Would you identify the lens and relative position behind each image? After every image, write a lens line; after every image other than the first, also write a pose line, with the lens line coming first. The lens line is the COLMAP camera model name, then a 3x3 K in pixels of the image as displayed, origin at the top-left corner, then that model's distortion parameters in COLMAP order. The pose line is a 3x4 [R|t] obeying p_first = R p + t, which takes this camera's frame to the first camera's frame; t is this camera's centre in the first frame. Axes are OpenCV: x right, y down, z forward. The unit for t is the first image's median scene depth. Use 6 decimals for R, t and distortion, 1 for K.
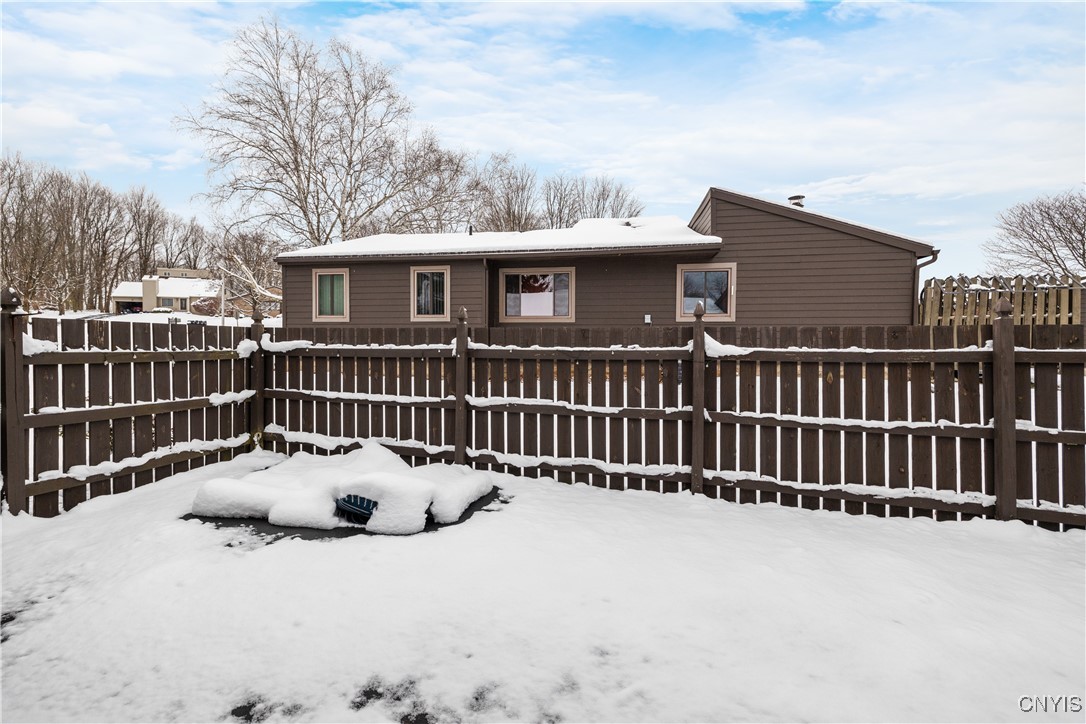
lens RADIAL K [[460.8, 0, 547.0], [0, 460.8, 335.3], [0, 0, 1]] dist [-0.000046, -0.000114]
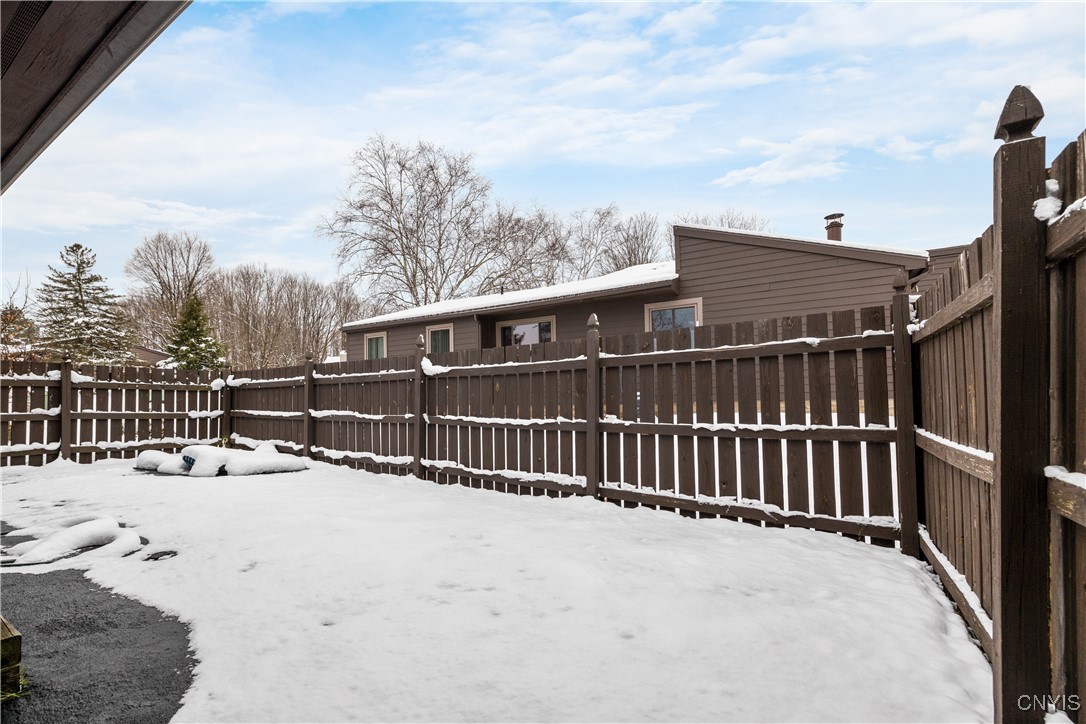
lens RADIAL K [[481.0, 0, 542.7], [0, 481.0, 378.3], [0, 0, 1]] dist [-0.002283, -0.000265]
pose [[0.935869, -0.037443, -0.350354, 1.076350], [0.025667, 0.998941, -0.038195, 0.109219], [0.351413, 0.026753, 0.935838, -0.180733]]
